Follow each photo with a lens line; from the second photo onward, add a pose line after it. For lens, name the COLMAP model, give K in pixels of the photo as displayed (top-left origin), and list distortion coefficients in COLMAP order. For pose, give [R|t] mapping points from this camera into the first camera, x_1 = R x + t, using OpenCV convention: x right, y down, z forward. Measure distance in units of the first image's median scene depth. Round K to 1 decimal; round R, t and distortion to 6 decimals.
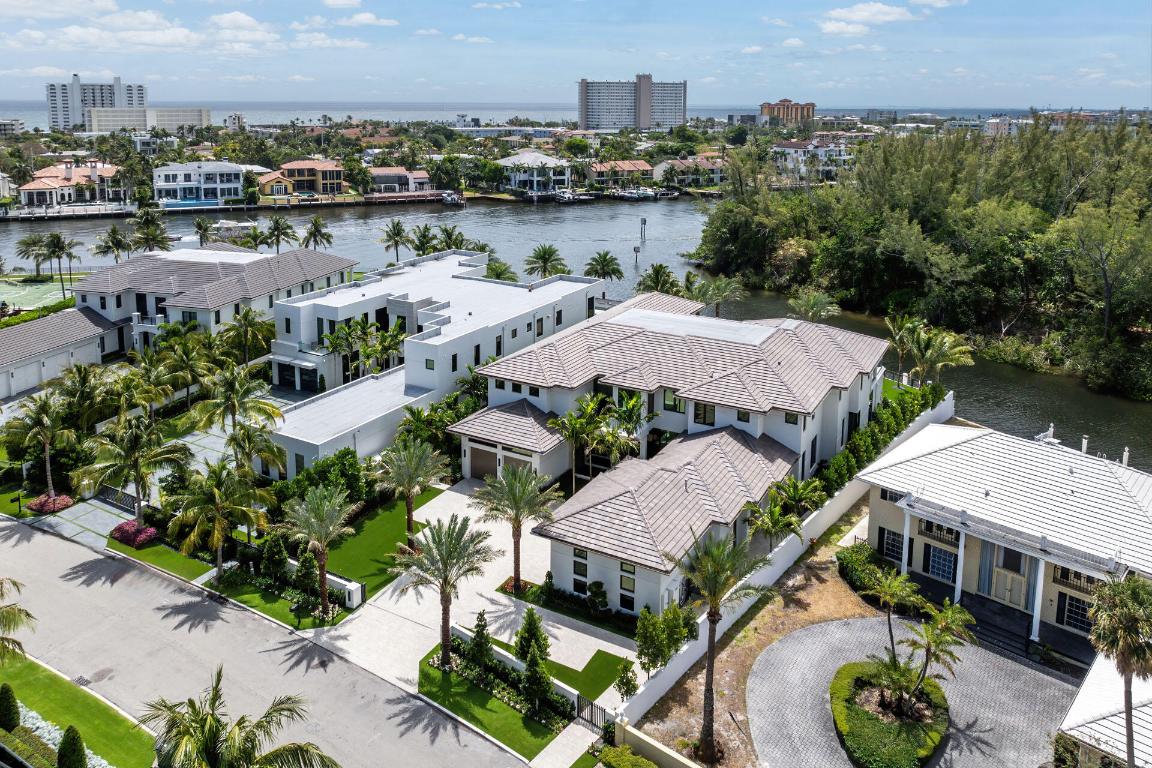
lens RADIAL K [[798.1, 0, 599.8], [0, 798.1, 381.8], [0, 0, 1]] dist [-0.003549, 0.001104]
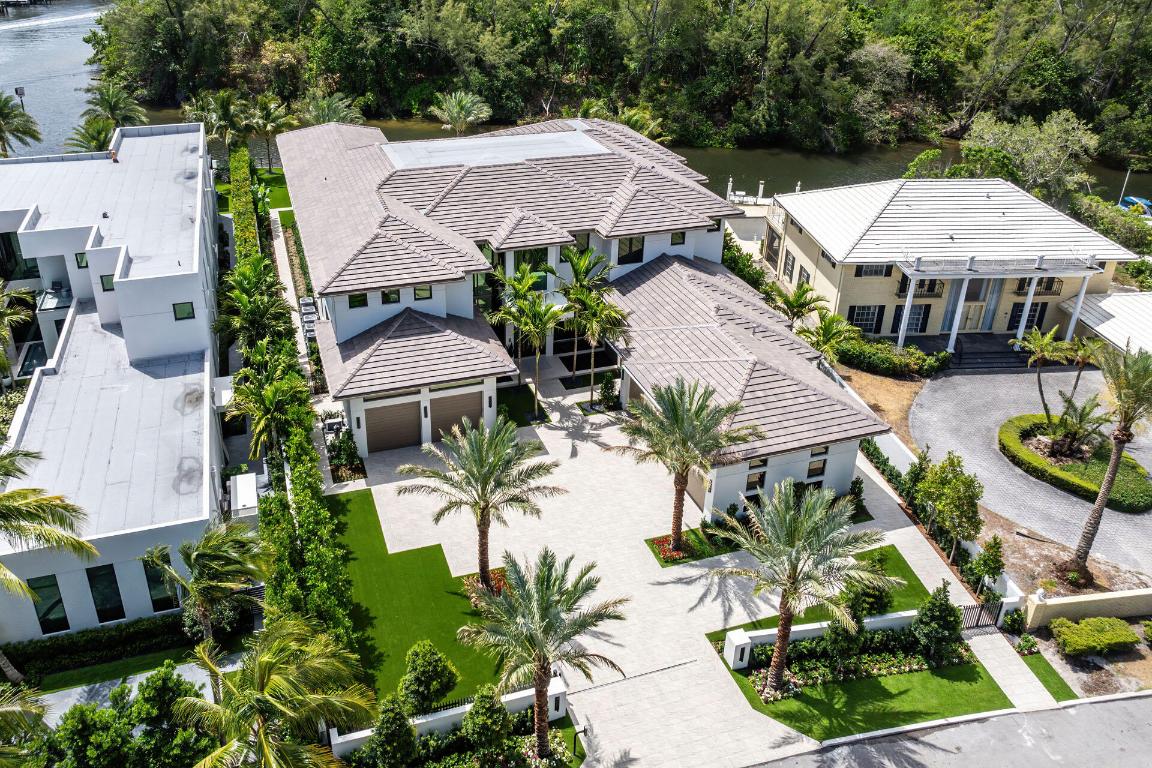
lens RADIAL K [[798.1, 0, 599.8], [0, 798.1, 381.8], [0, 0, 1]] dist [-0.003549, 0.001104]
pose [[0.678971, -0.383395, 0.626104, -0.460877], [0.230144, 0.920976, 0.314382, -0.102002], [-0.697160, -0.069362, 0.713552, 0.467508]]
